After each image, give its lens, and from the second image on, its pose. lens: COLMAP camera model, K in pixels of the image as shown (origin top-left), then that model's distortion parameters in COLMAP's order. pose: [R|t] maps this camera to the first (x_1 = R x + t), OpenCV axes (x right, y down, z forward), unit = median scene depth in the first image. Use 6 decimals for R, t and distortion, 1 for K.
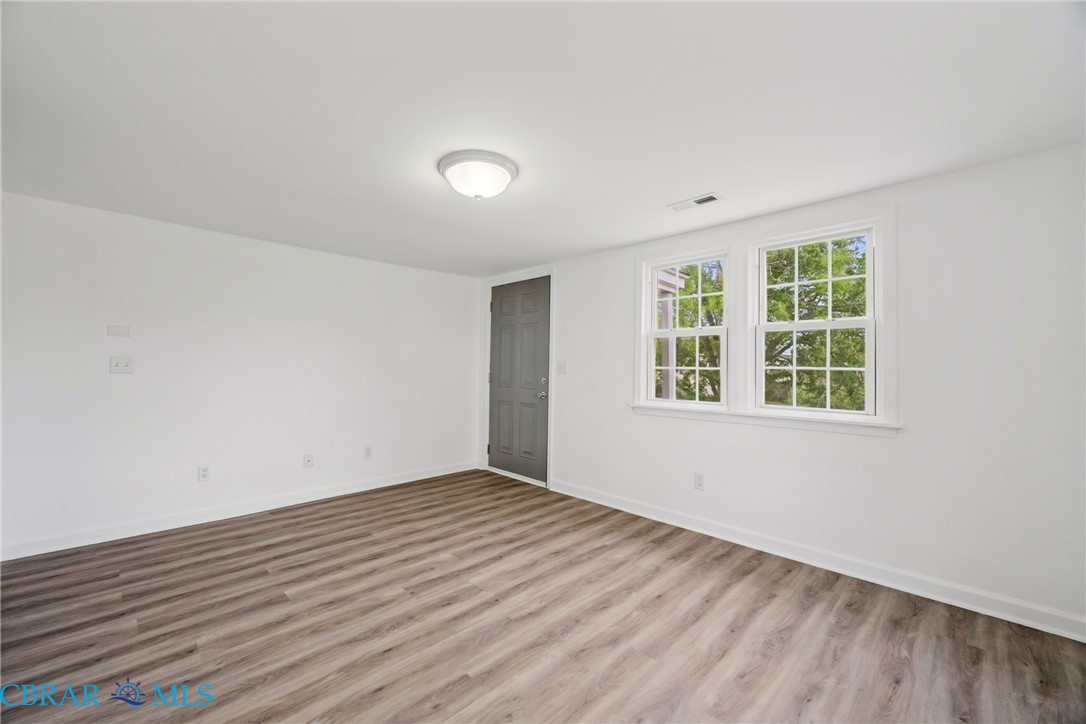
lens RADIAL K [[431.0, 0, 539.2], [0, 431.0, 362.9], [0, 0, 1]] dist [0.001331, 0.000083]
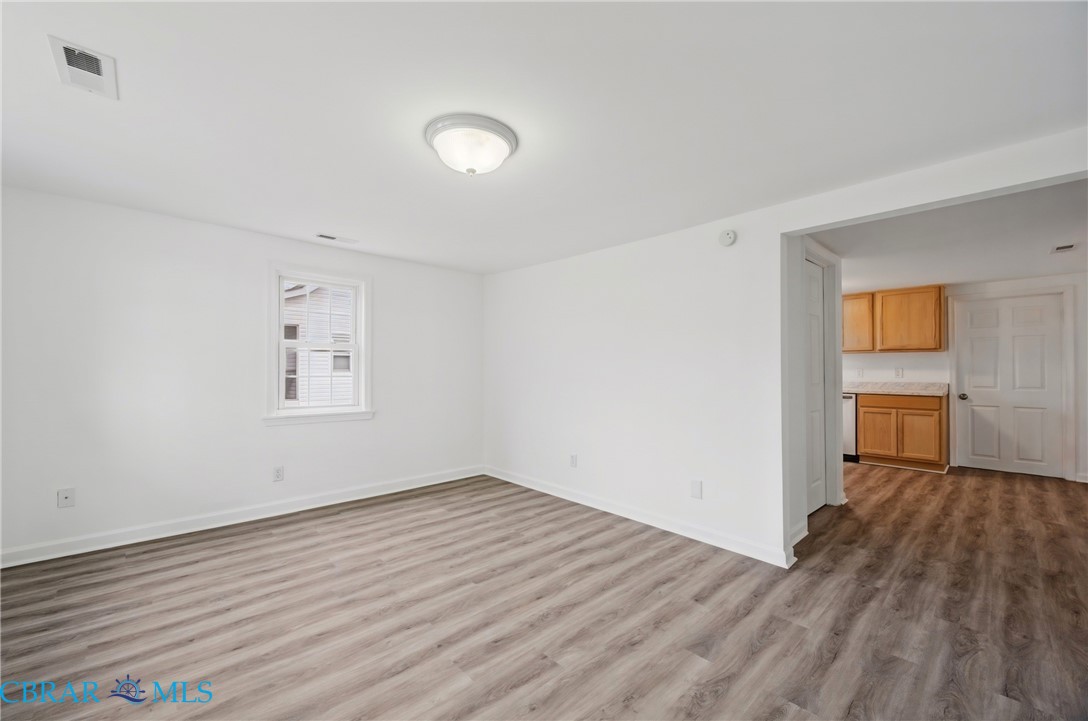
lens RADIAL K [[431.8, 0, 547.3], [0, 431.8, 364.8], [0, 0, 1]] dist [0.001331, 0.000083]
pose [[-0.999863, -0.015734, 0.005169, -0.326558], [-0.015828, 0.999699, -0.018725, 0.017627], [-0.004873, -0.018804, -0.999811, 1.988491]]
